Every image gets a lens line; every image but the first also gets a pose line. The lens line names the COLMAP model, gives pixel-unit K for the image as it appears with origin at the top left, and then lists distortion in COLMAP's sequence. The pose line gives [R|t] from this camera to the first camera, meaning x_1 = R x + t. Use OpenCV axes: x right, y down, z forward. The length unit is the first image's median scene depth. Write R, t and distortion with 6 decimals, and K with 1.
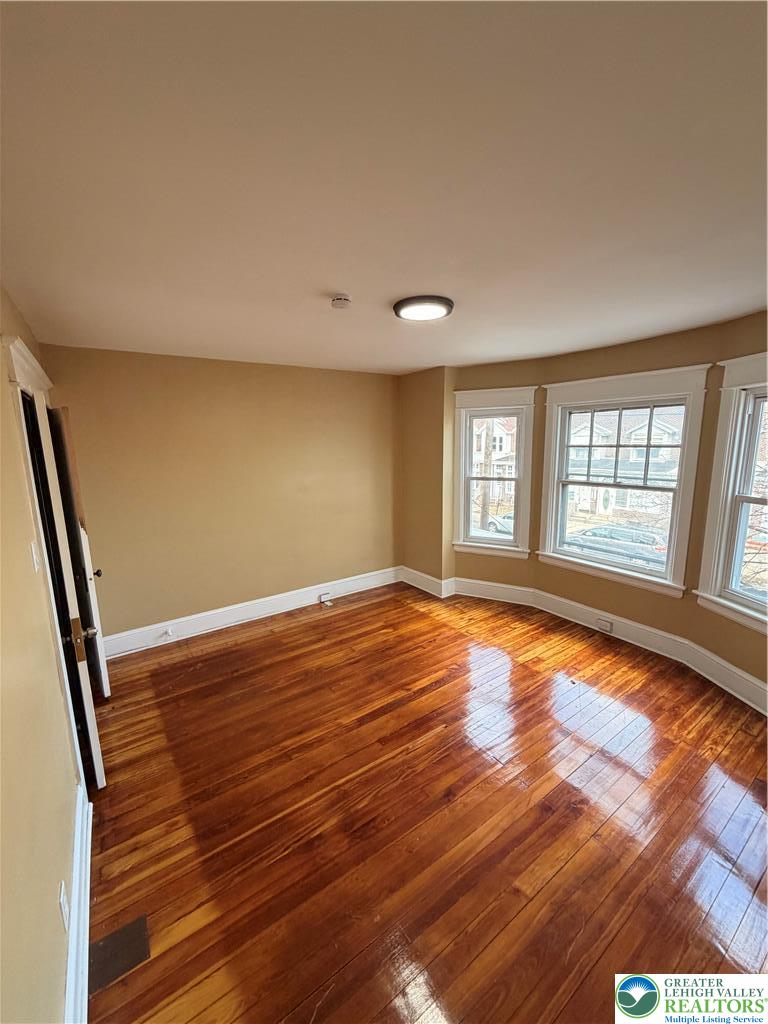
lens RADIAL K [[407.0, 0, 383.2], [0, 407.0, 508.4], [0, 0, 1]] dist [0.003901, -0.000457]
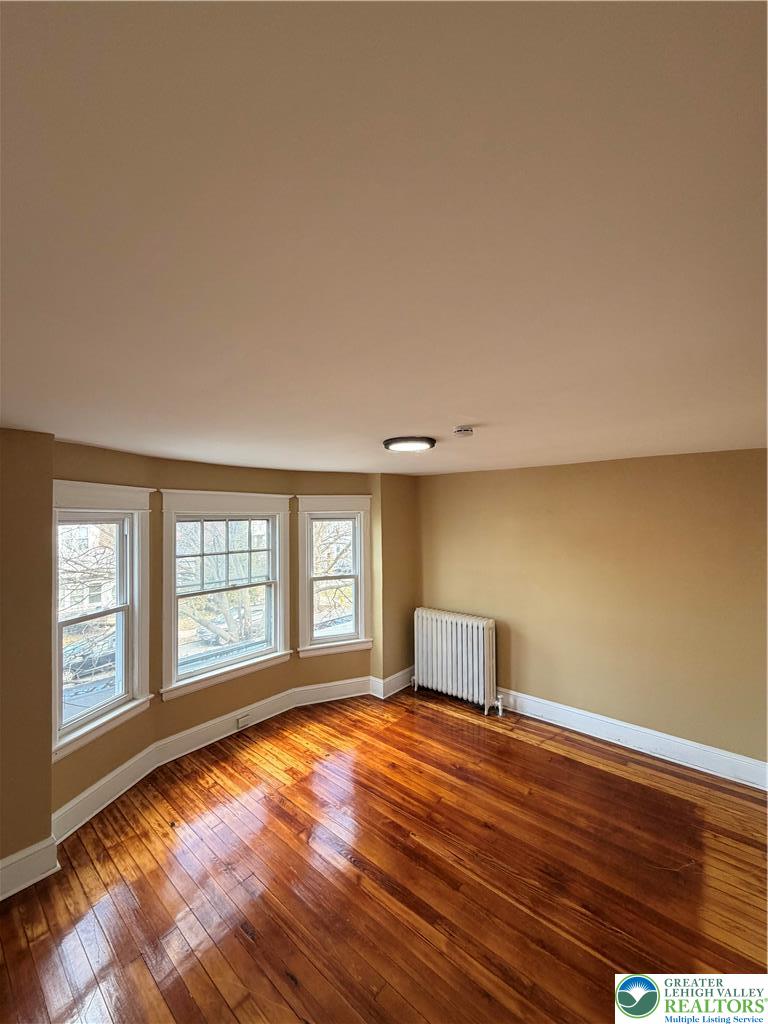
lens RADIAL K [[407.0, 0, 382.8], [0, 407.0, 517.4], [0, 0, 1]] dist [0.003901, -0.000457]
pose [[-0.254298, 0.022953, 0.966854, -0.684236], [0.172325, 0.984796, 0.021945, -0.228506], [-0.951649, 0.172194, -0.254387, 0.987935]]
